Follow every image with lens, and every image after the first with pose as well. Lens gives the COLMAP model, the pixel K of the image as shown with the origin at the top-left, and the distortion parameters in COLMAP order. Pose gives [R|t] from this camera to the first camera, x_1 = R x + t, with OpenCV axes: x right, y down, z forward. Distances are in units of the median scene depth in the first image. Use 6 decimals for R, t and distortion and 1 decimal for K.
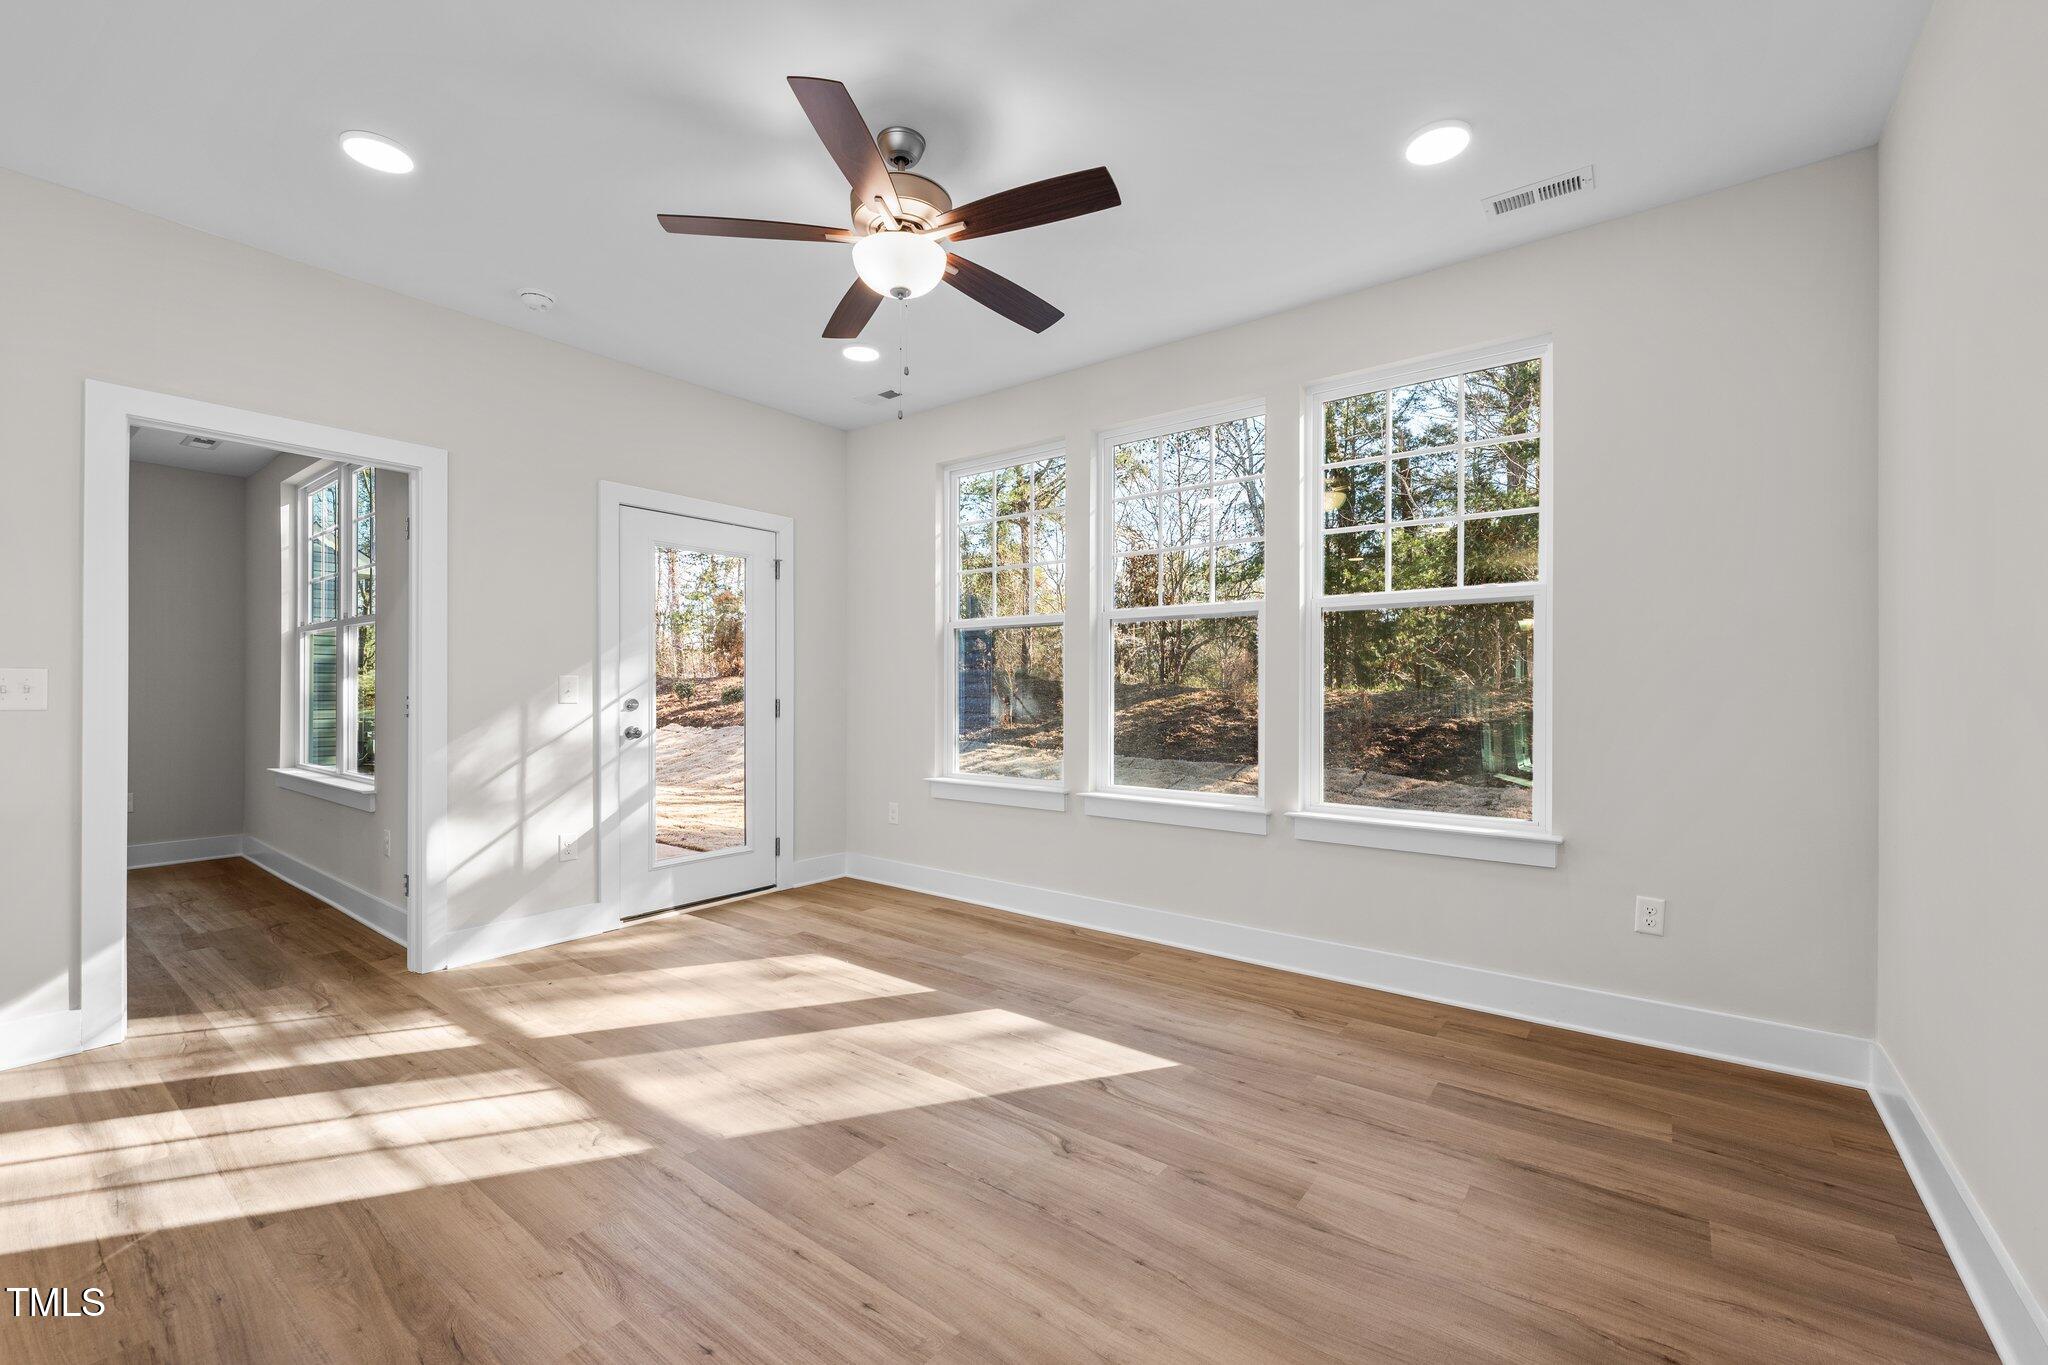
lens RADIAL K [[842.2, 0, 1019.2], [0, 842.2, 687.8], [0, 0, 1]] dist [0.002294, 0.000466]
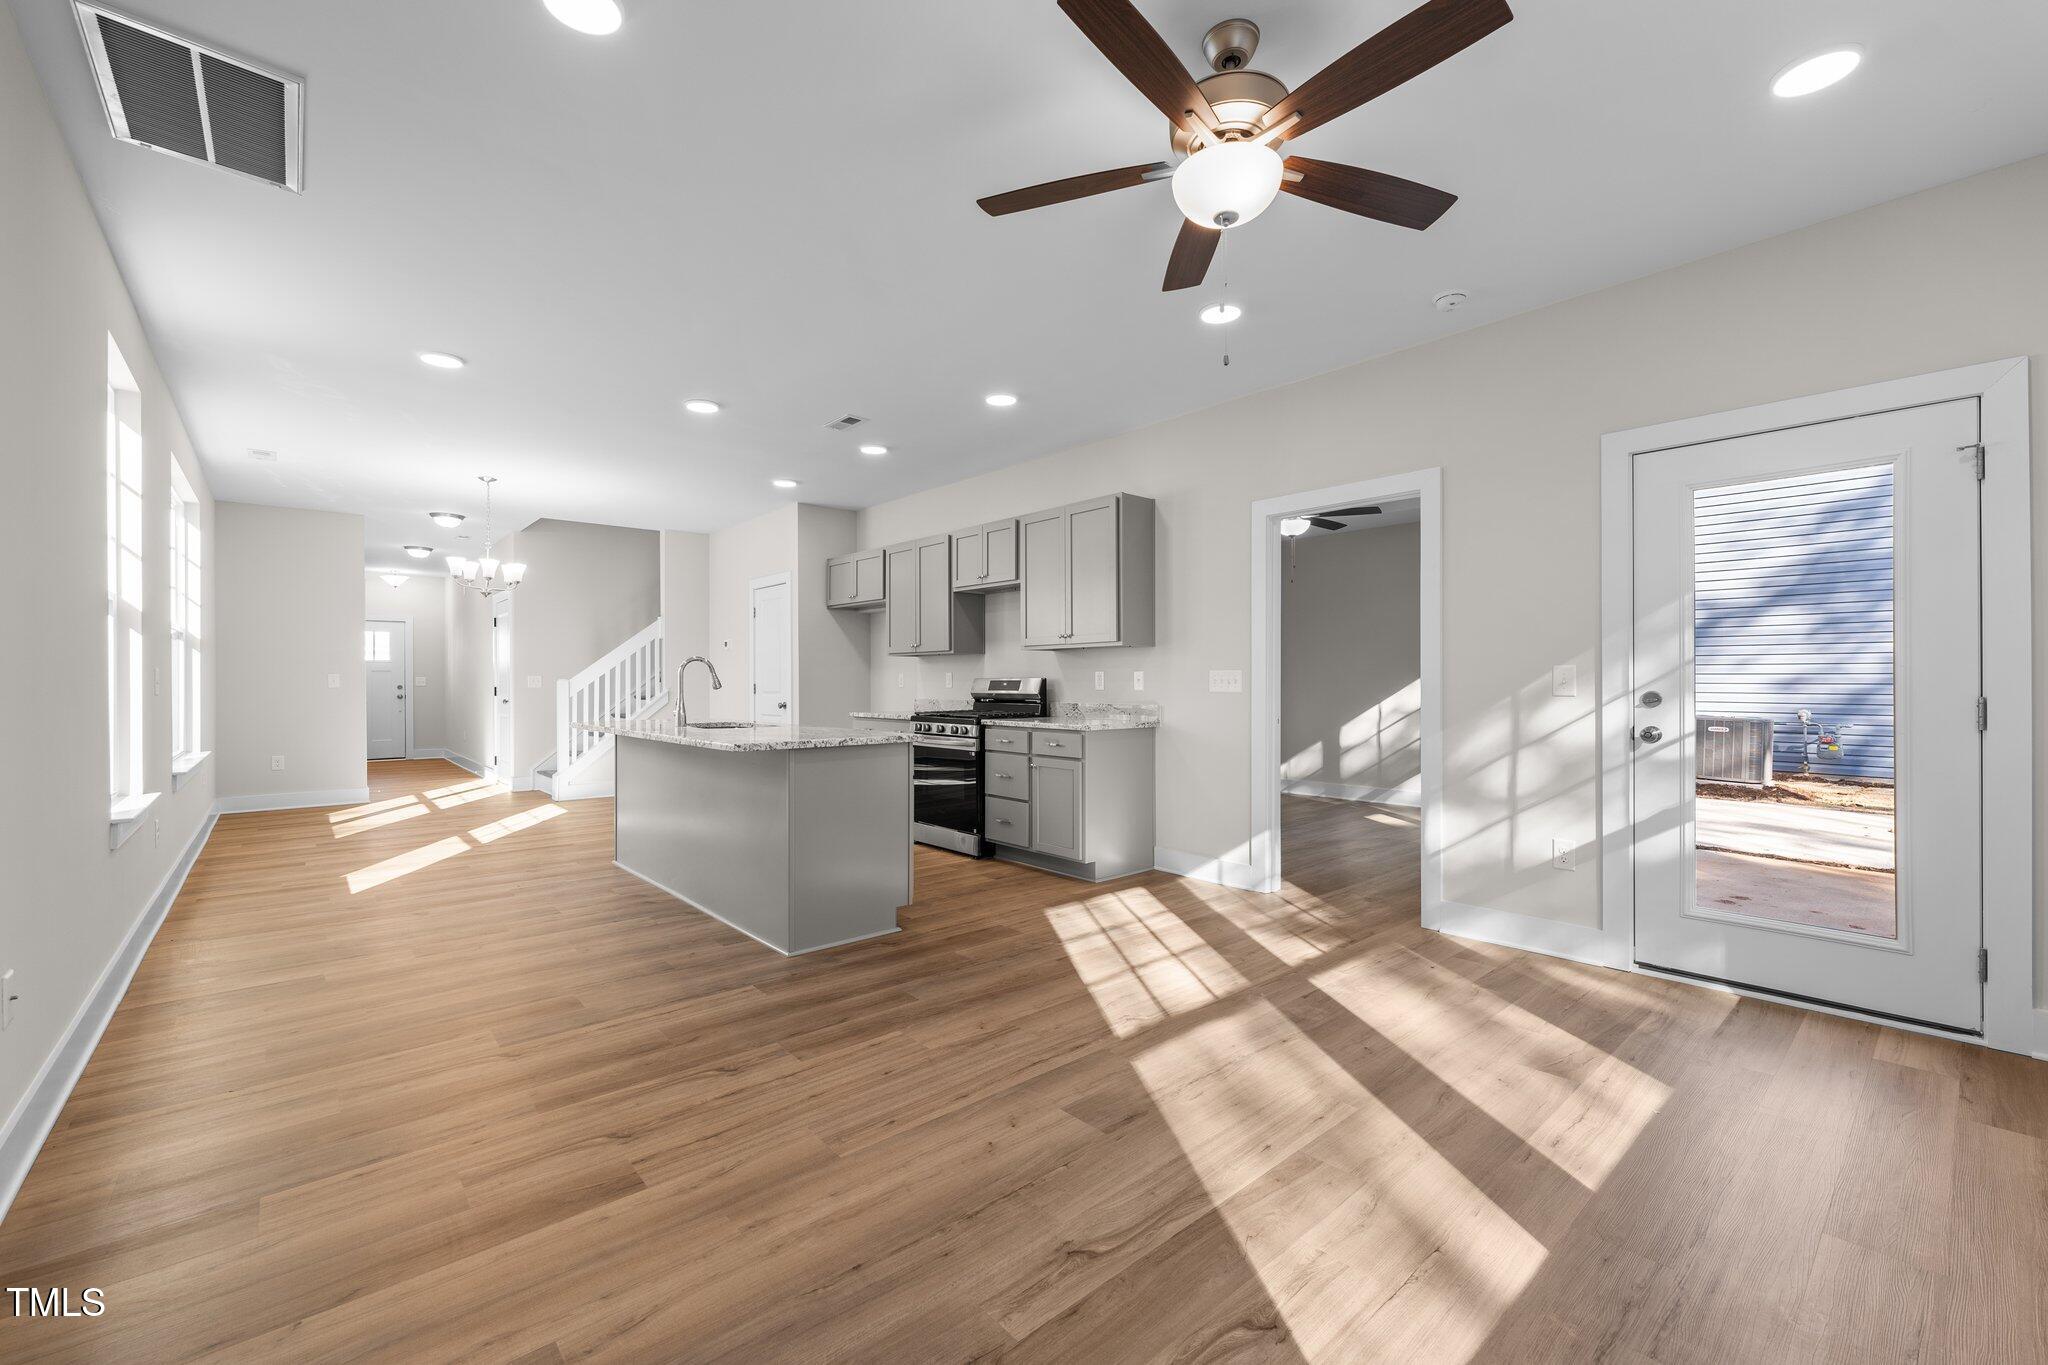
lens RADIAL K [[835.7, 0, 1019.9], [0, 835.7, 685.2], [0, 0, 1]] dist [0.001585, 0.000079]
pose [[-0.194216, 0.002009, -0.980957, 0.650999], [0.001995, 0.999997, 0.001653, 0.005525], [0.980957, -0.001636, -0.194219, 0.850389]]
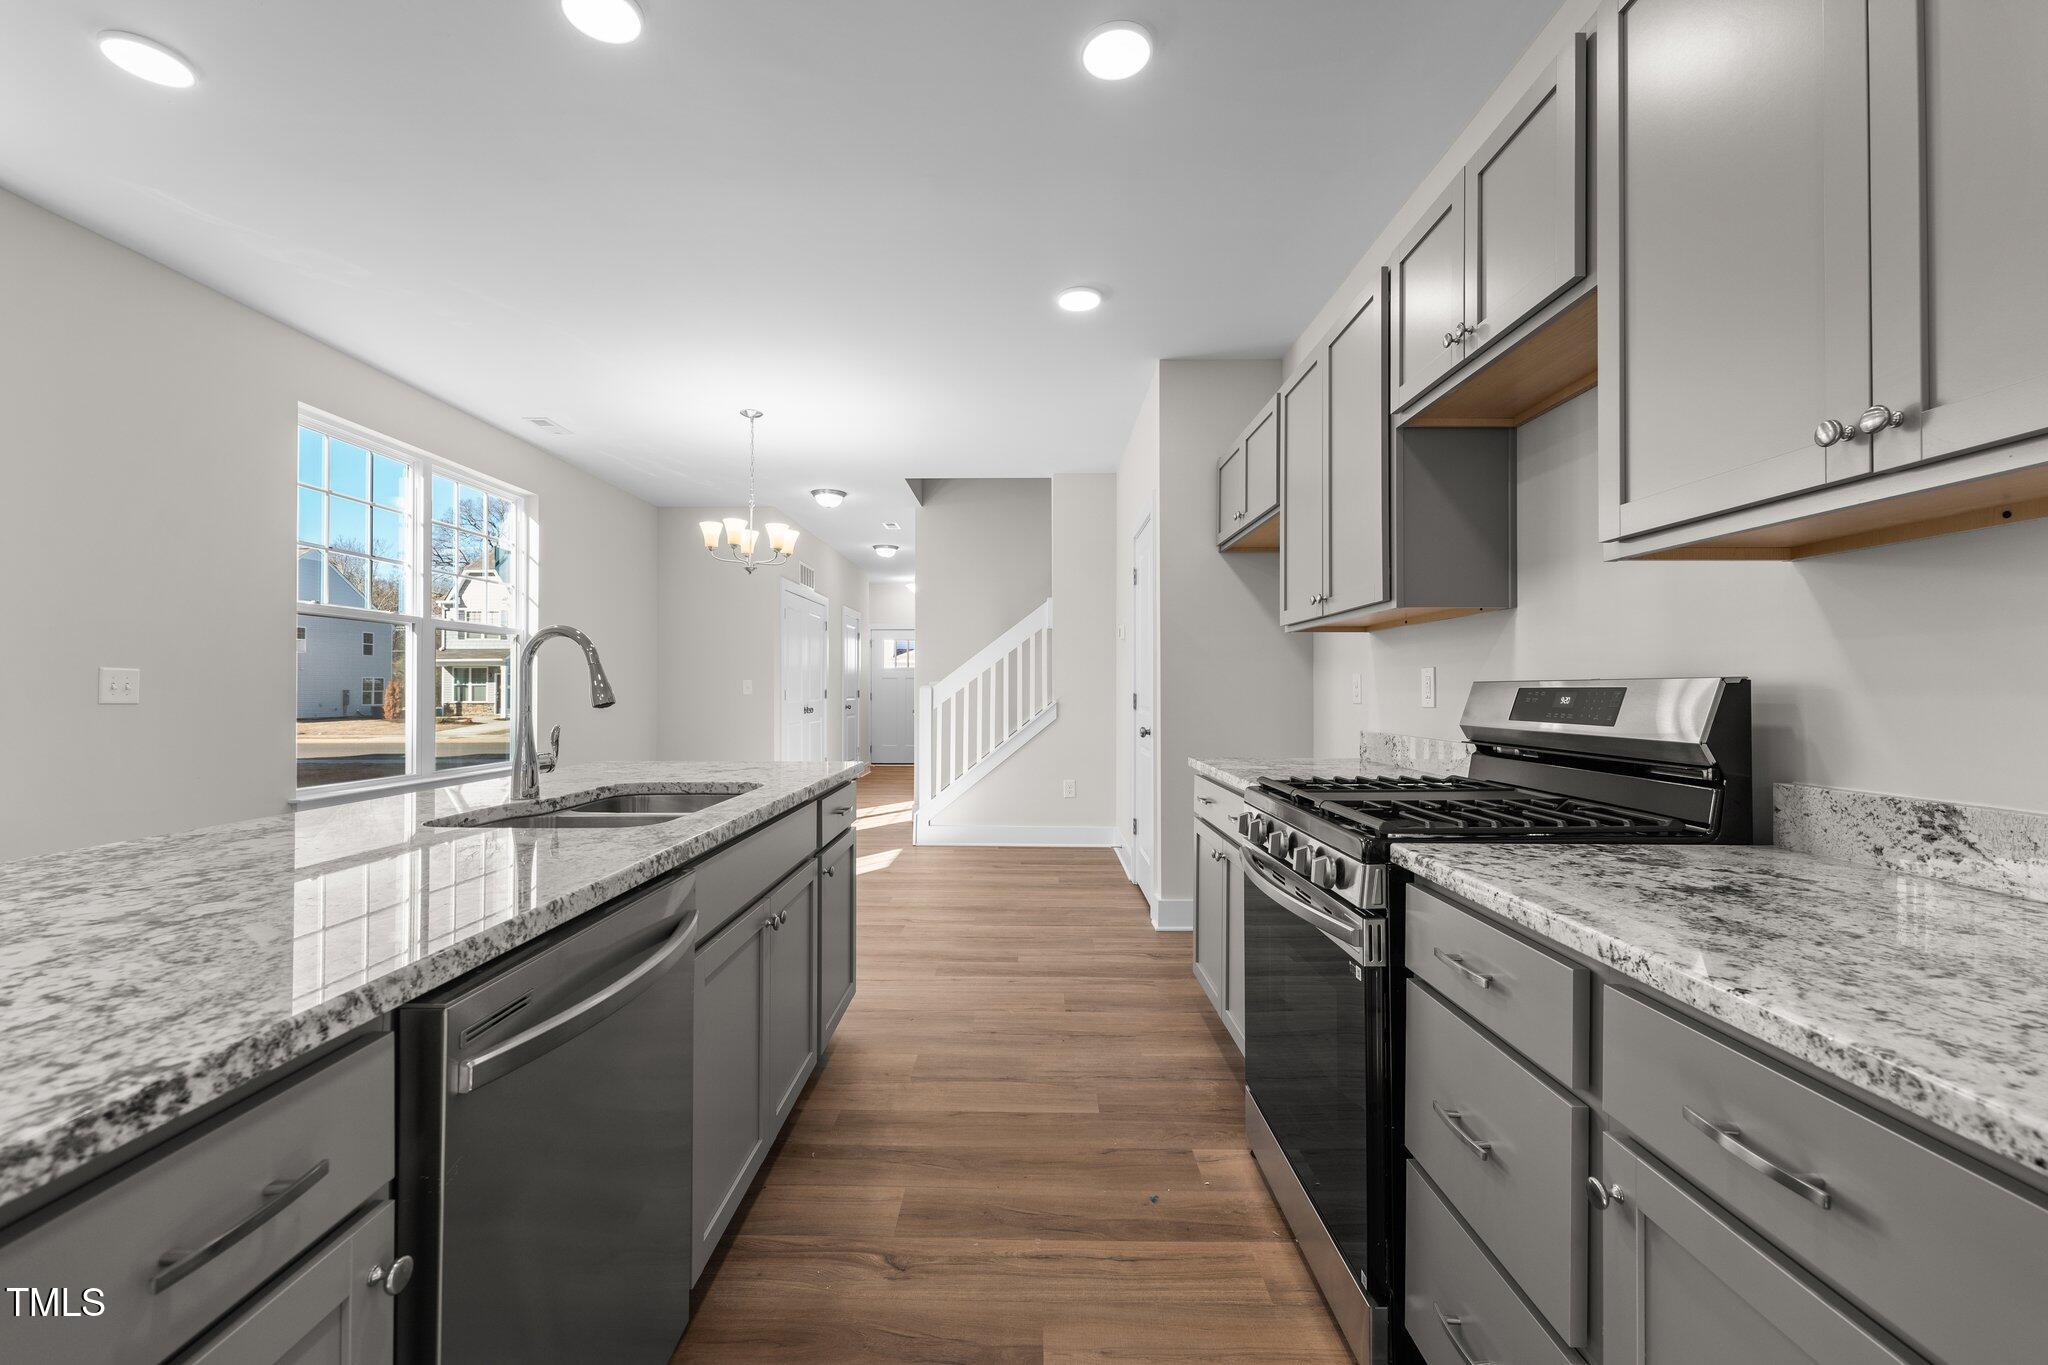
lens RADIAL K [[835.7, 0, 1019.9], [0, 835.7, 685.2], [0, 0, 1]] dist [0.001585, 0.000079]
pose [[-0.798199, -0.007668, -0.602345, -0.791100], [-0.003732, 0.999963, -0.007783, 0.000871], [0.602383, -0.003964, -0.798198, 0.639458]]
